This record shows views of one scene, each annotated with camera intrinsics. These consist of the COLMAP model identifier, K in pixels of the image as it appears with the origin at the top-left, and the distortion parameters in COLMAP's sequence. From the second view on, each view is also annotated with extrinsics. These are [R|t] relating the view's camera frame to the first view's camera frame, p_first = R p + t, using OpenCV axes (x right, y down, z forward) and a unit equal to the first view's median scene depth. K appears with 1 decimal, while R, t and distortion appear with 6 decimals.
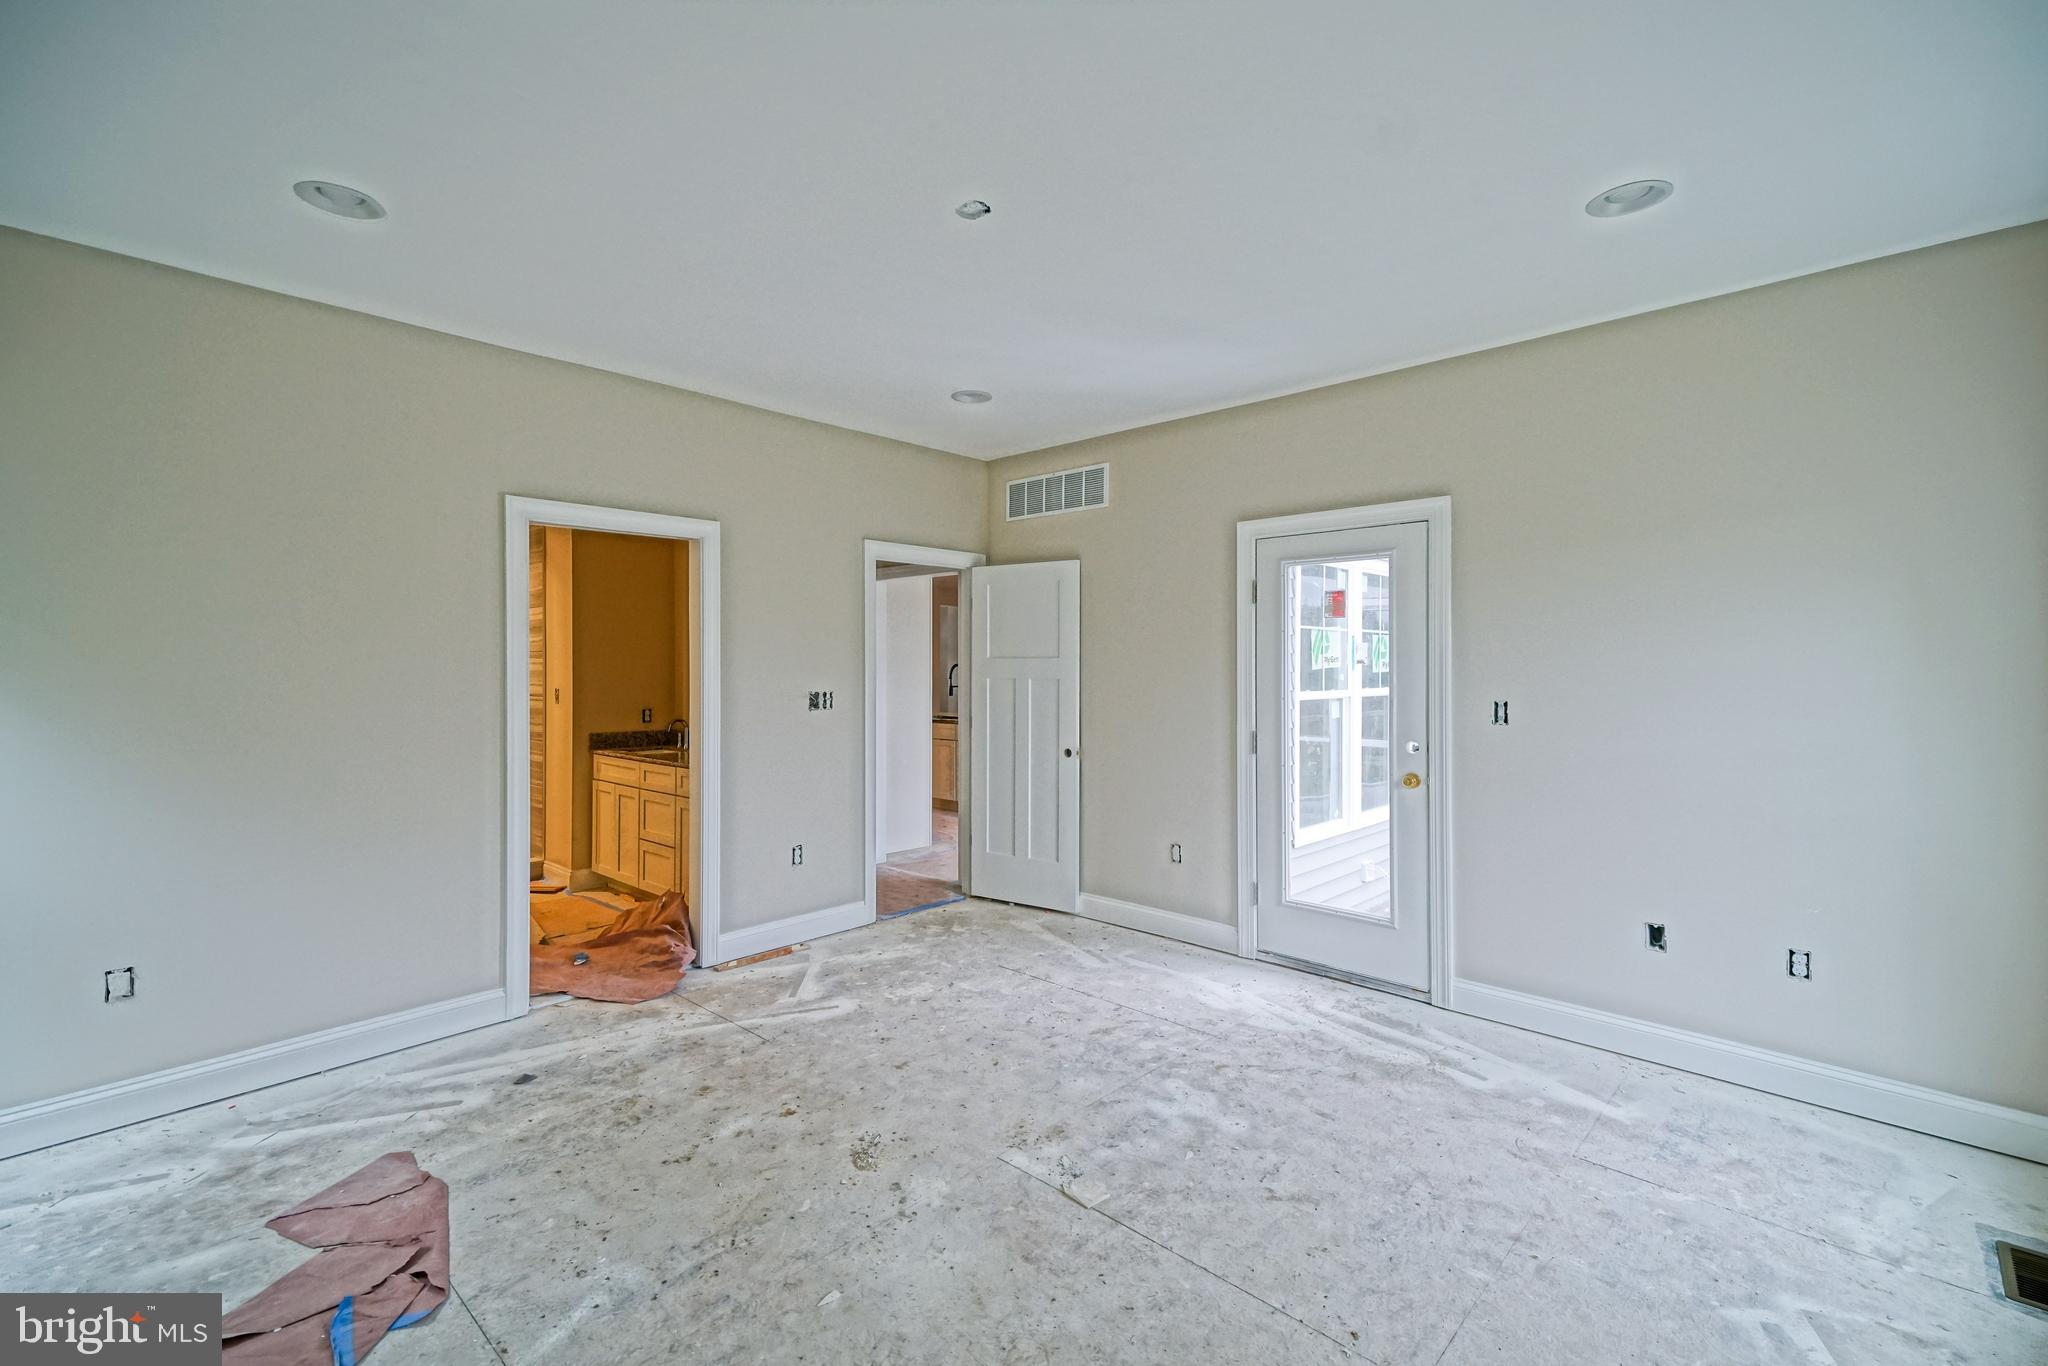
lens RADIAL K [[894.7, 0, 1029.8], [0, 894.7, 680.4], [0, 0, 1]] dist [0.012939, -0.000029]
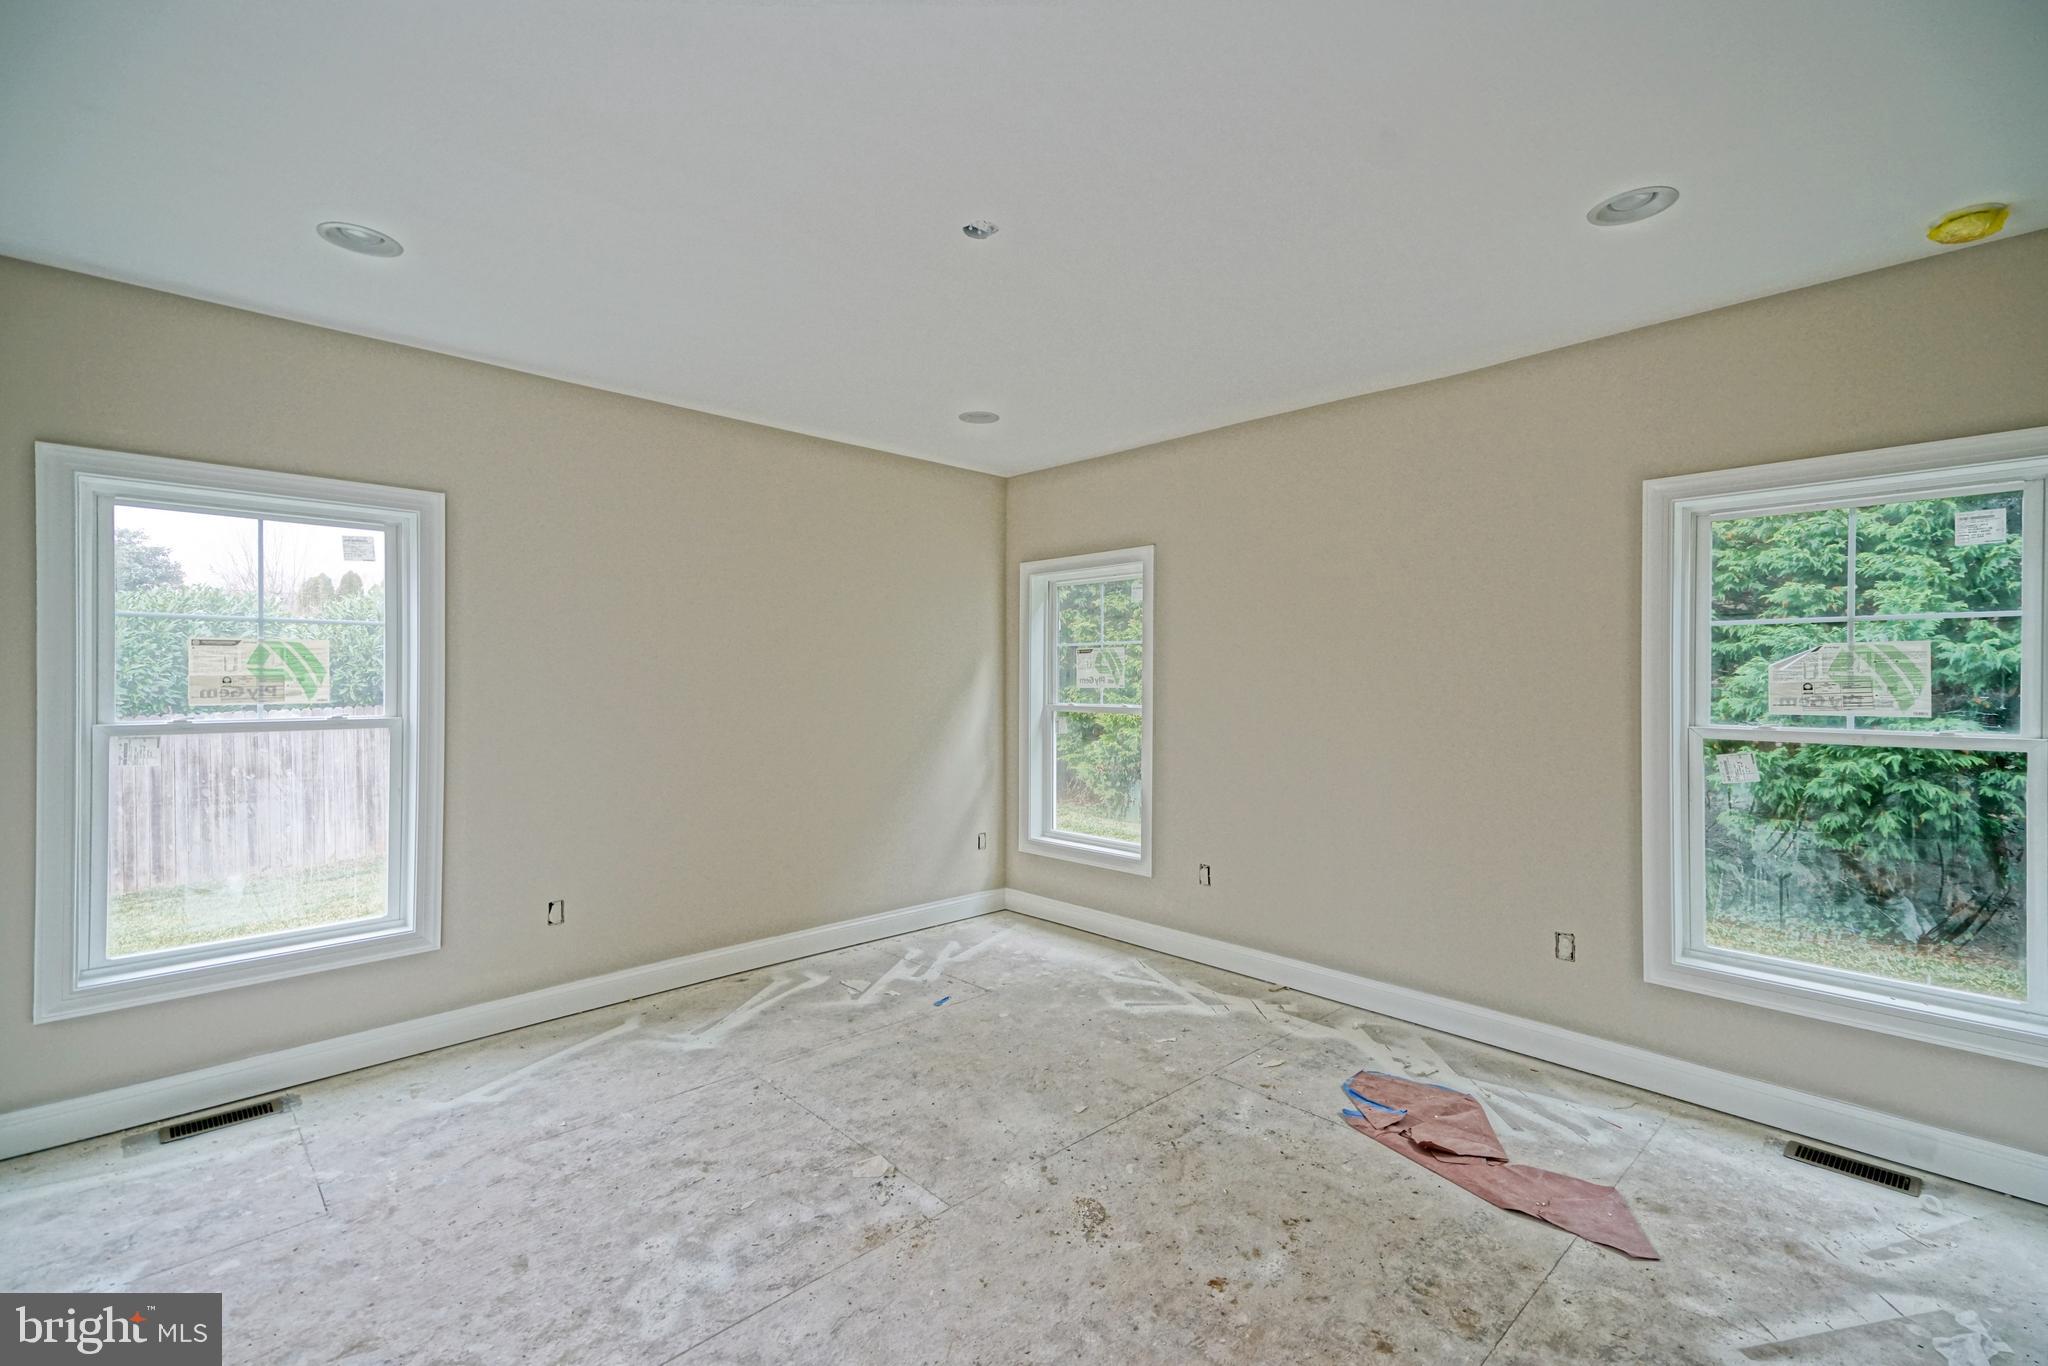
lens RADIAL K [[894.7, 0, 1029.8], [0, 894.7, 680.4], [0, 0, 1]] dist [0.012939, -0.000029]
pose [[-0.998676, -0.002310, 0.051383, -0.166222], [-0.001431, 0.999852, 0.017136, -0.036581], [-0.051415, 0.017040, -0.998532, 1.934796]]
